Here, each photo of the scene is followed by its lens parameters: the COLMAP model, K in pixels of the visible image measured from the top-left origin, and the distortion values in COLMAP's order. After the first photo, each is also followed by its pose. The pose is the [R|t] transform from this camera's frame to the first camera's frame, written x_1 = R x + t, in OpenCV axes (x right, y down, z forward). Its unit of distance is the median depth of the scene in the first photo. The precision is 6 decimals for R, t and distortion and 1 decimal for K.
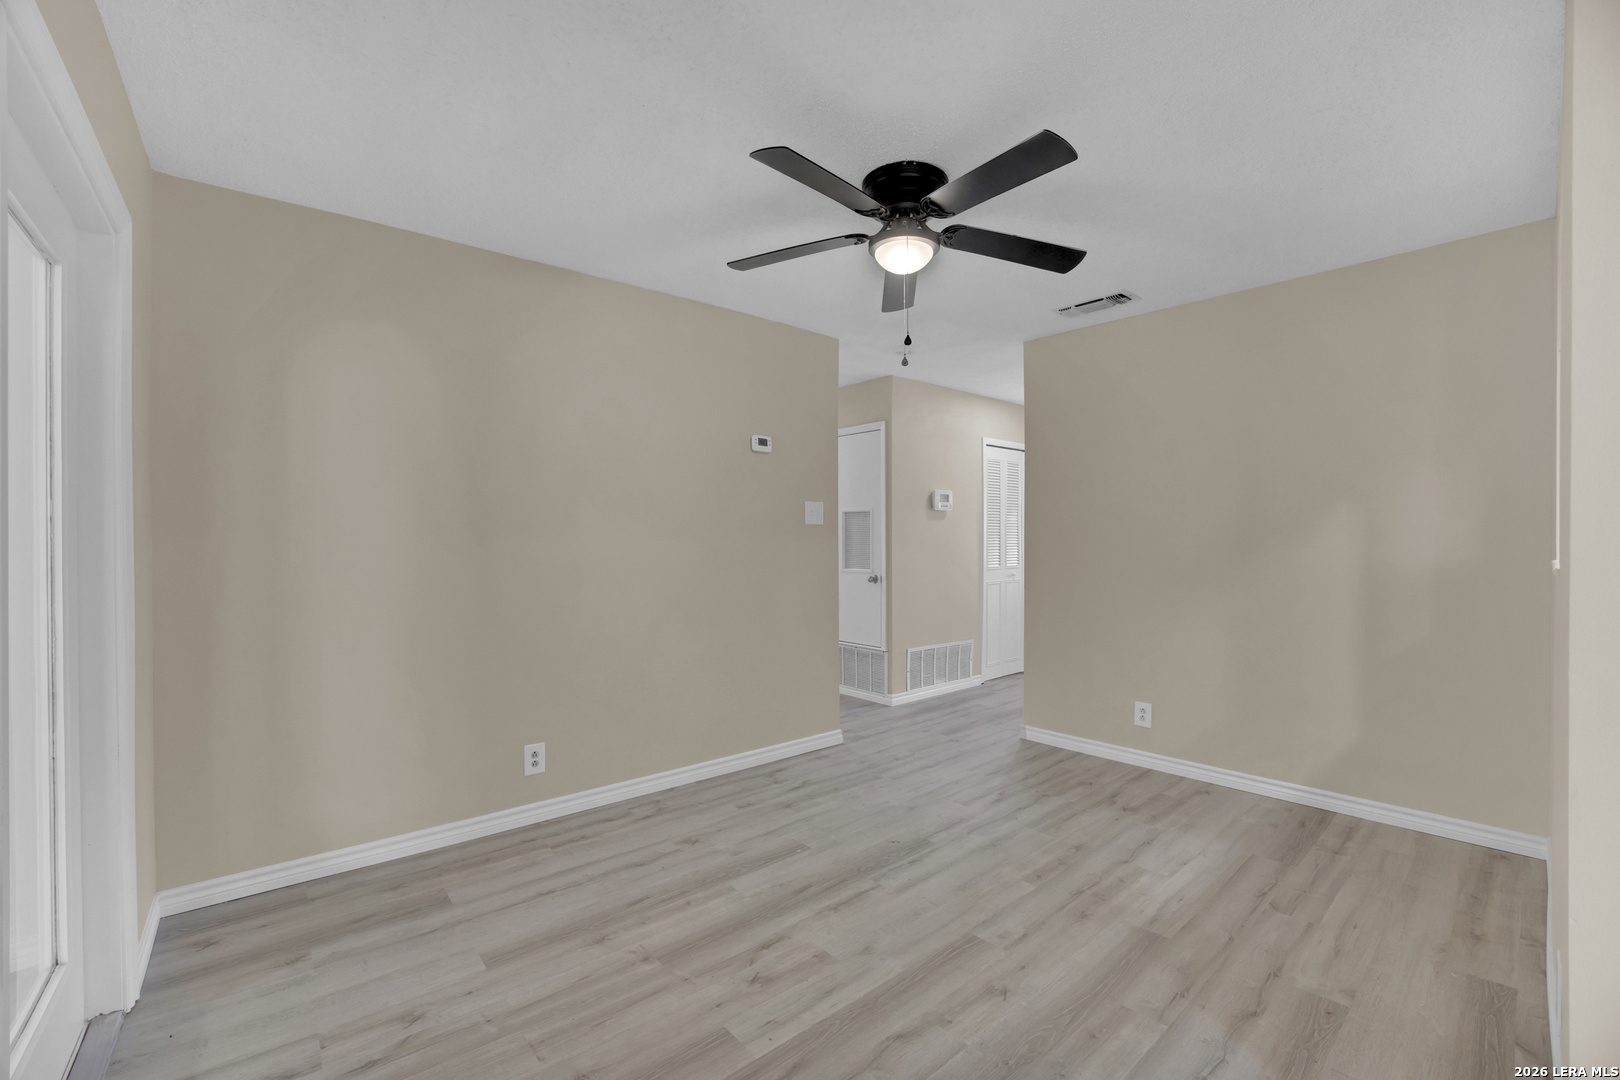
lens RADIAL K [[719.6, 0, 810.0], [0, 719.6, 540.0], [0, 0, 1]] dist [-0.000118, 0.000335]
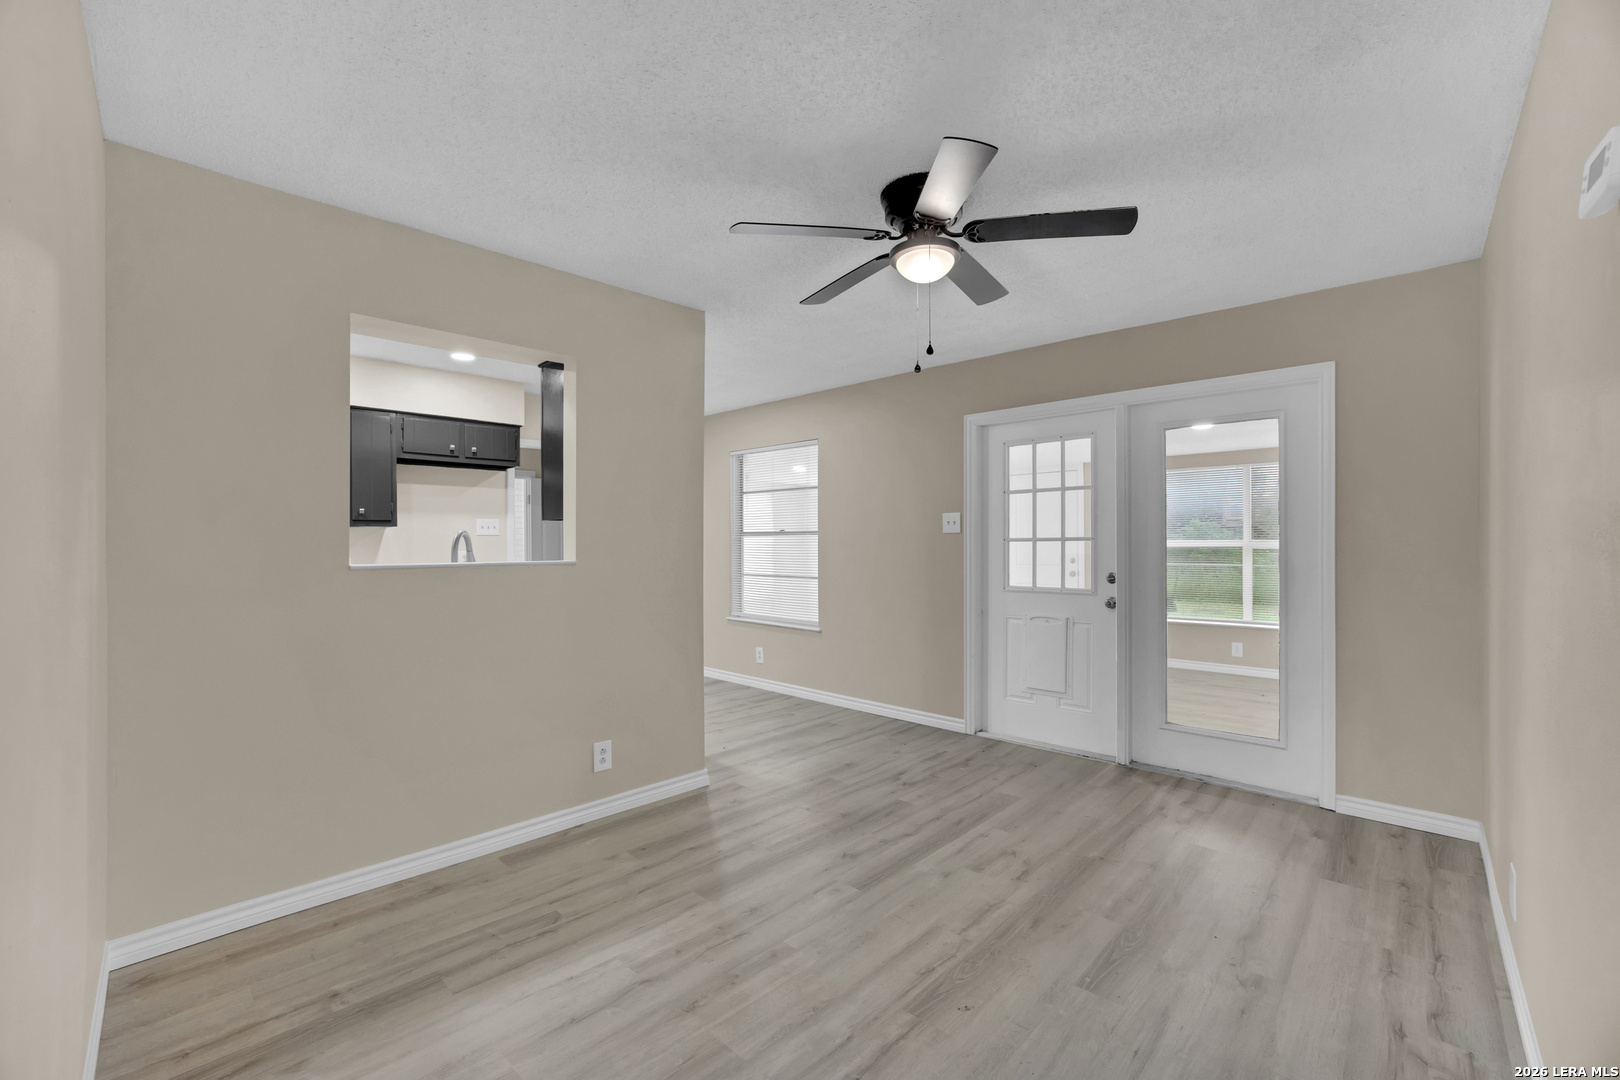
lens RADIAL K [[719.6, 0, 810.0], [0, 719.6, 540.0], [0, 0, 1]] dist [-0.000118, 0.000335]
pose [[-0.995615, -0.005703, -0.093373, 0.396961], [-0.003834, 0.999789, -0.020182, 0.009051], [0.093468, -0.019735, -0.995427, 2.038387]]
